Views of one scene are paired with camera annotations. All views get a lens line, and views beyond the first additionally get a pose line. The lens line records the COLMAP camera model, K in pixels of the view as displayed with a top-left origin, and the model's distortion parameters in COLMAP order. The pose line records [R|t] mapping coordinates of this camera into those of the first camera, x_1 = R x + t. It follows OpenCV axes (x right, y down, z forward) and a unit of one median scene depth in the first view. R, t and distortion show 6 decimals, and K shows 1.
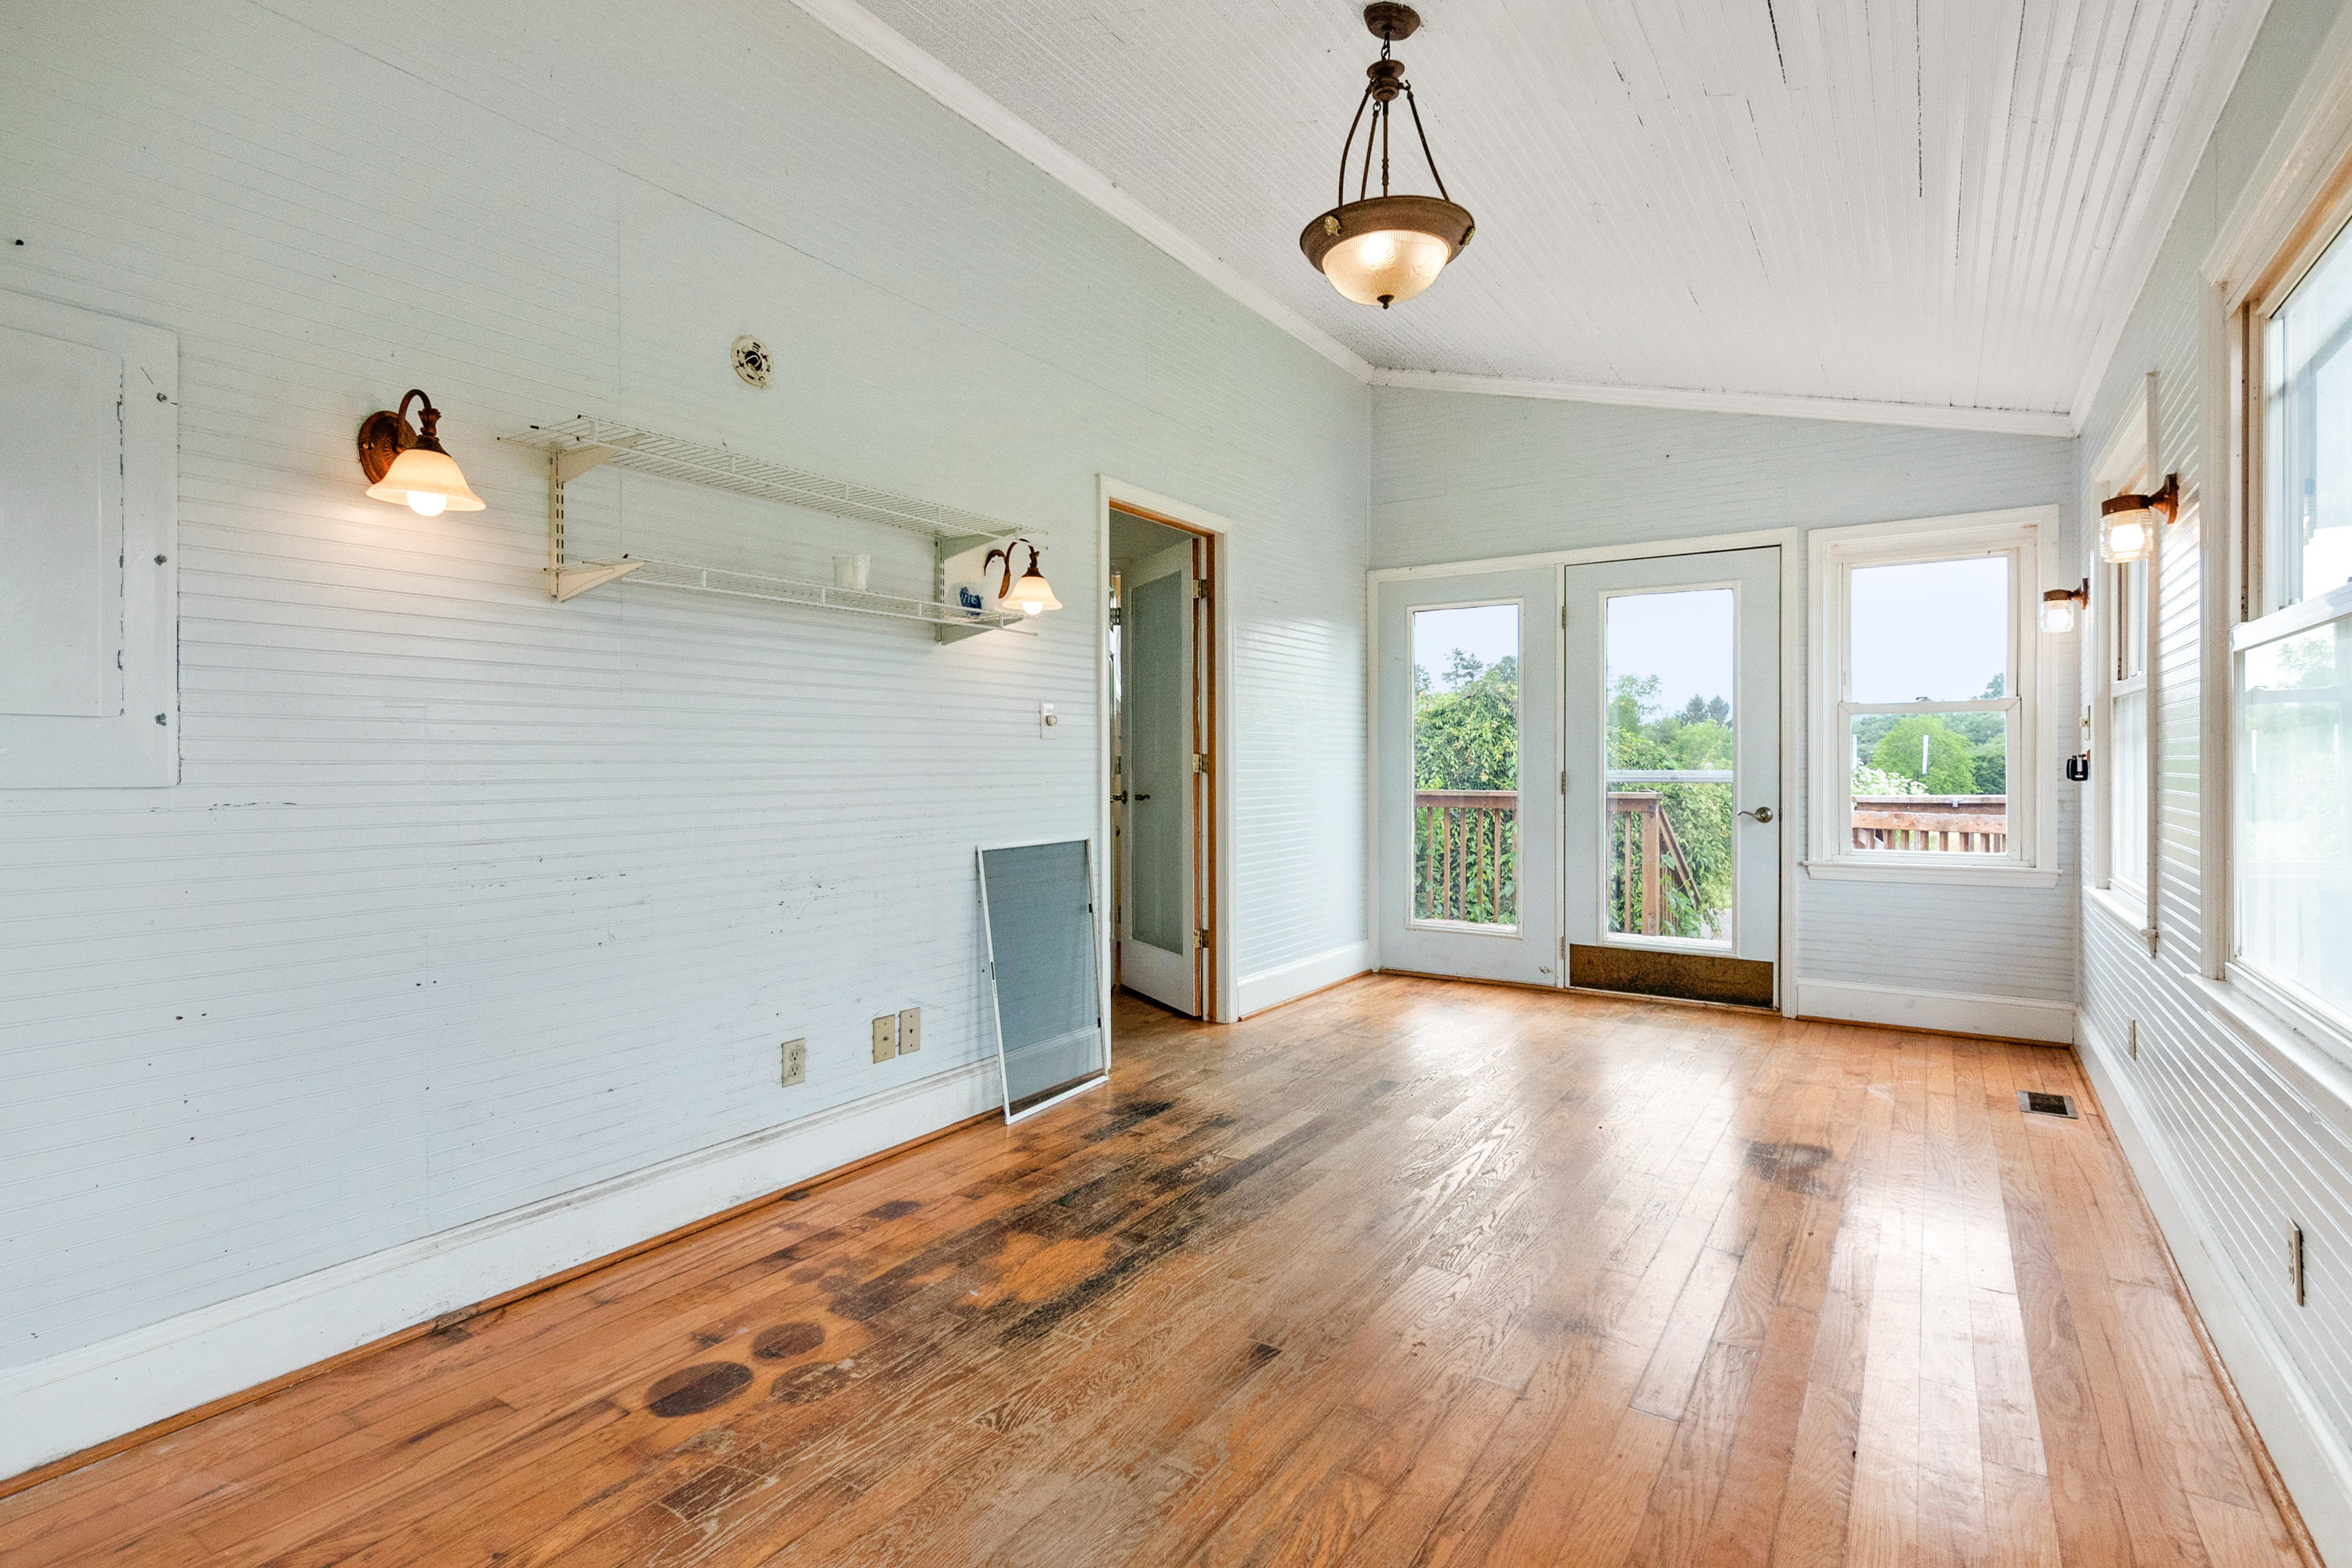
lens RADIAL K [[1140.4, 0, 1176.9], [0, 1140.4, 774.0], [0, 0, 1]] dist [-0.000710, 0.003348]
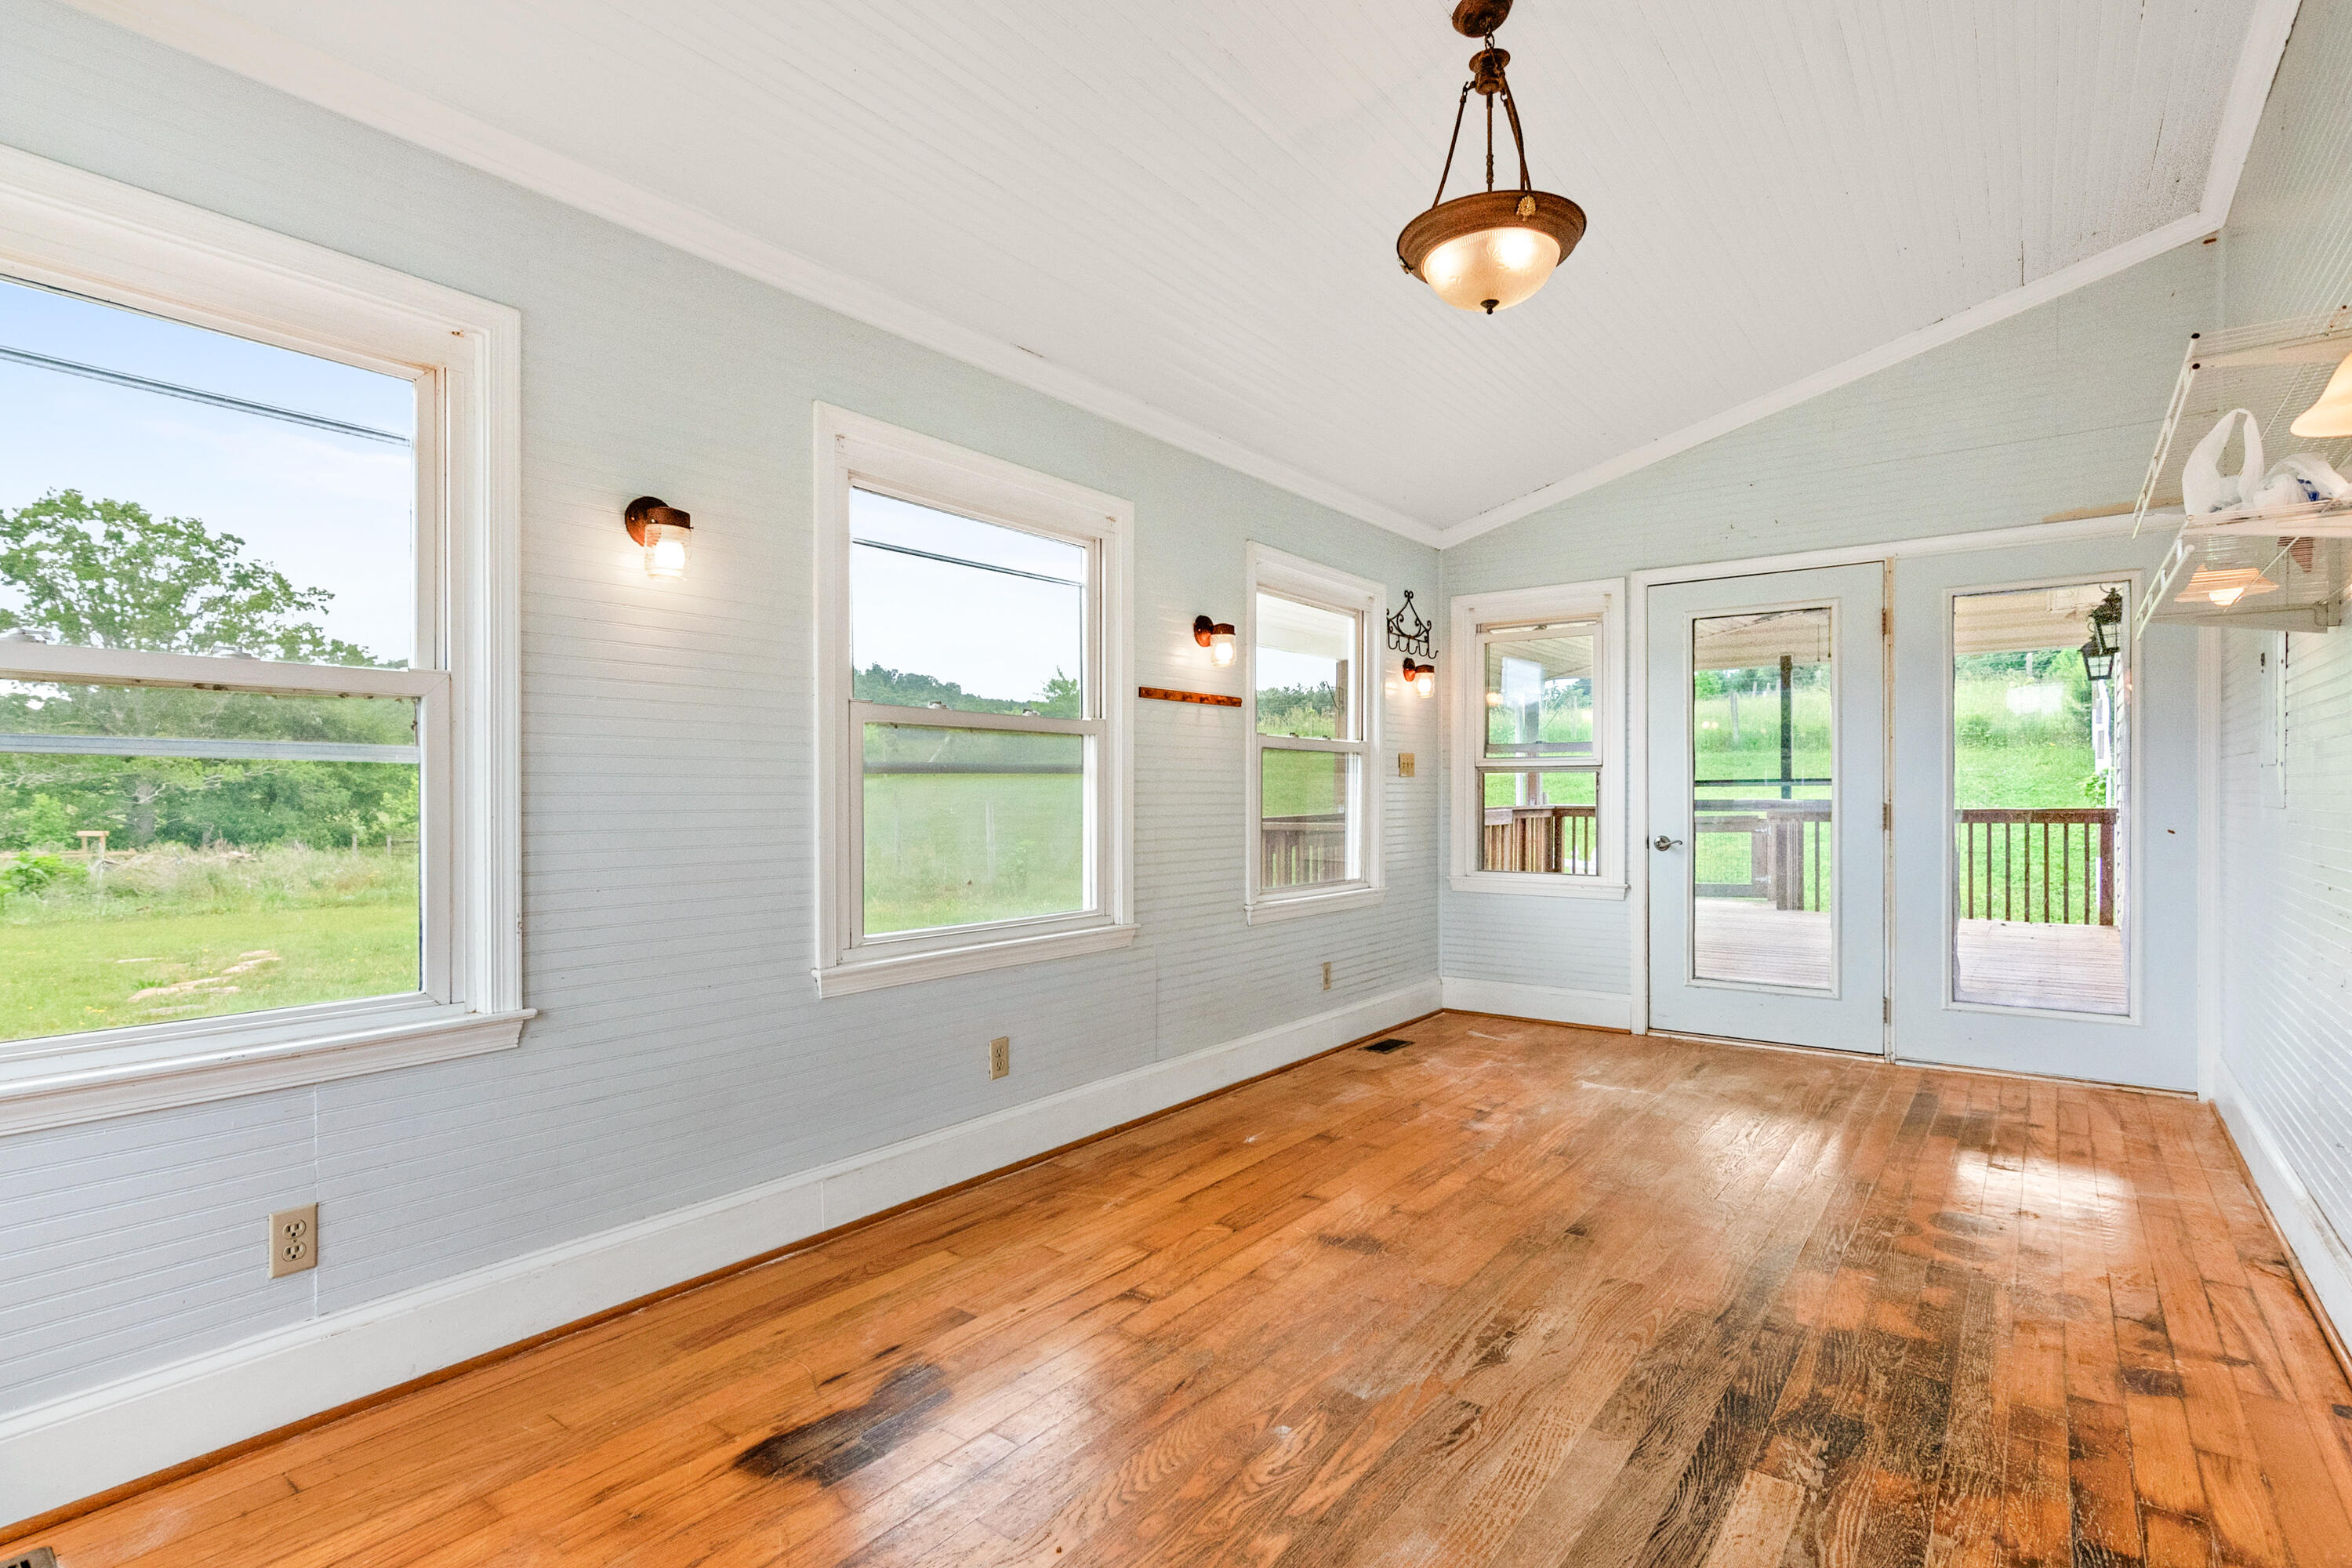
lens RADIAL K [[1140.4, 0, 1174.7], [0, 1140.4, 788.4], [0, 0, 1]] dist [-0.000710, 0.003348]
pose [[-0.998065, 0.006487, 0.061841, 0.344556], [0.006967, 0.999947, 0.007541, -0.022503], [-0.061789, 0.007957, -0.998058, 1.759853]]
